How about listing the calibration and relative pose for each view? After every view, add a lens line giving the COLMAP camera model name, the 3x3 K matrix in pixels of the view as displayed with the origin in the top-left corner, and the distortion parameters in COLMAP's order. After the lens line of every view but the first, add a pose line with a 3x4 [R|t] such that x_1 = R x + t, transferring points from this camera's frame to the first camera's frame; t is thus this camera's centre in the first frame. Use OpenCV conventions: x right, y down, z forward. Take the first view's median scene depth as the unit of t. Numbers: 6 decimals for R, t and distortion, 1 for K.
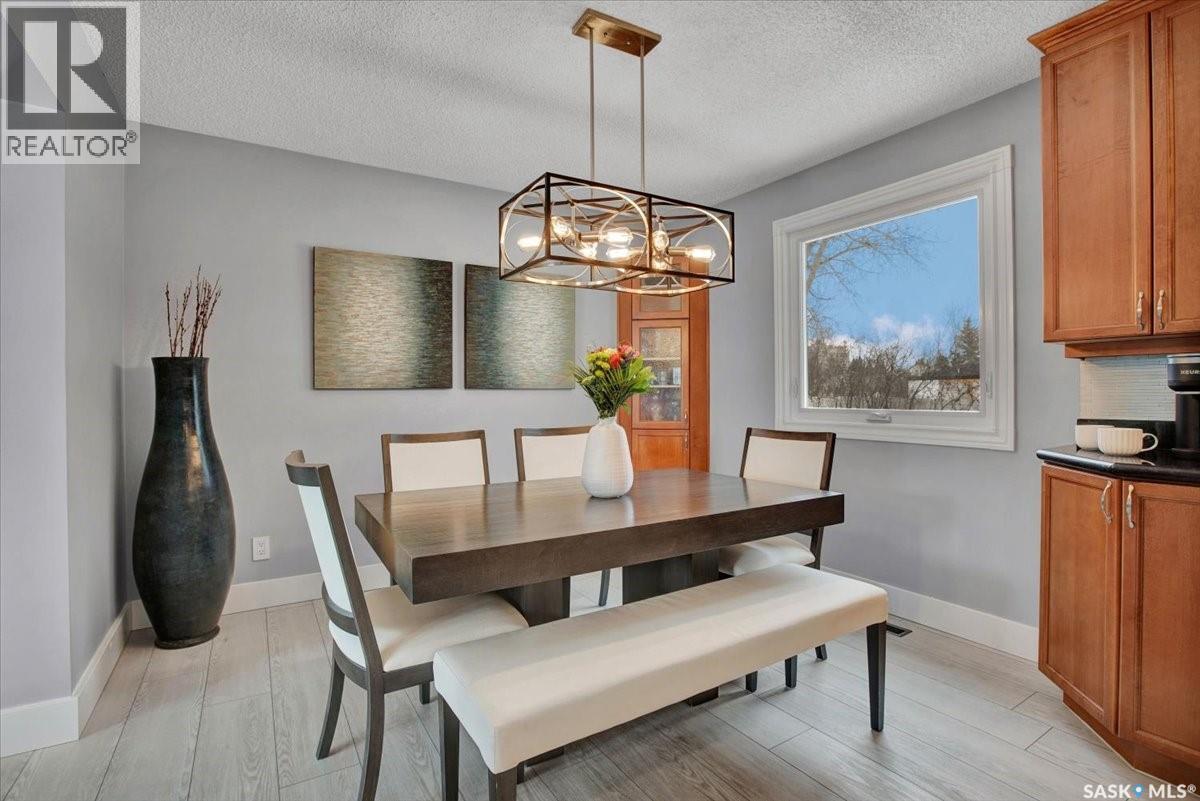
lens RADIAL K [[570.4, 0, 603.3], [0, 570.4, 397.3], [0, 0, 1]] dist [-0.003217, -0.000135]
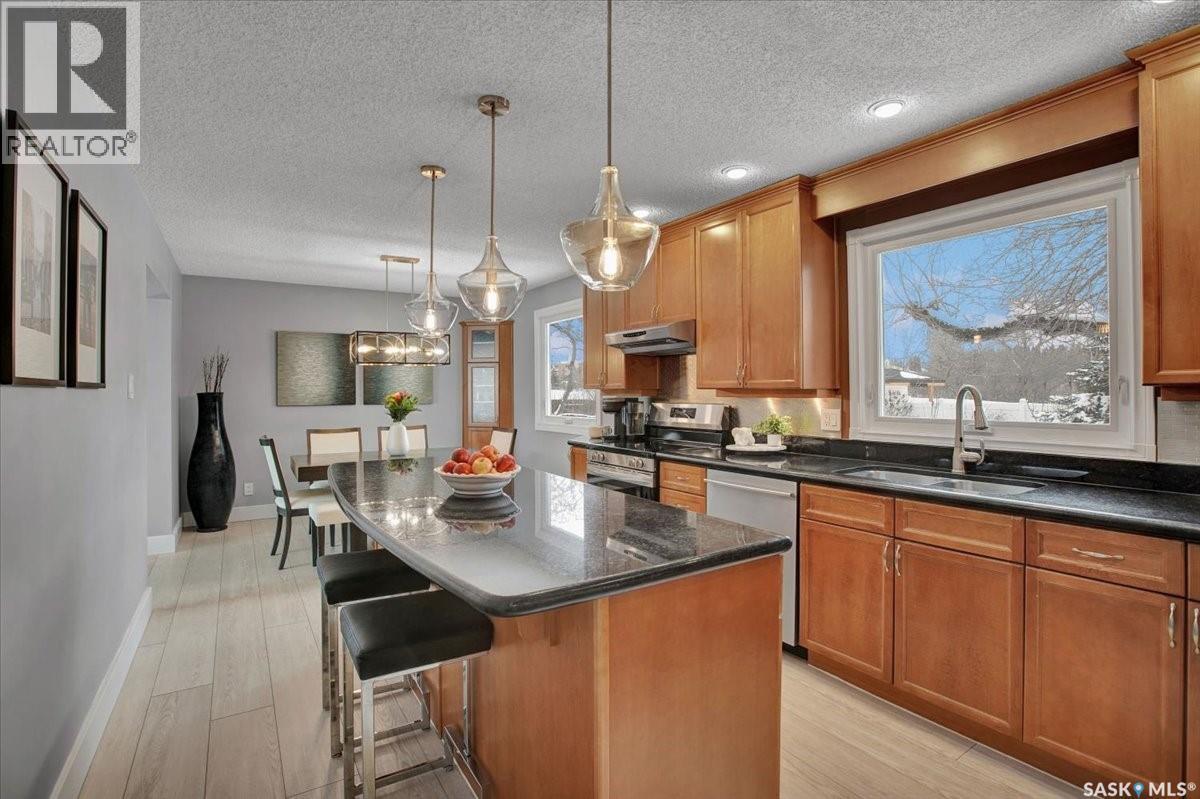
lens RADIAL K [[570.4, 0, 597.8], [0, 570.4, 396.8], [0, 0, 1]] dist [-0.003217, -0.000135]
pose [[0.999977, -0.001388, -0.006627, 0.661744], [0.001393, 0.999999, 0.000802, -0.052177], [0.006626, -0.000811, 0.999978, -1.029747]]
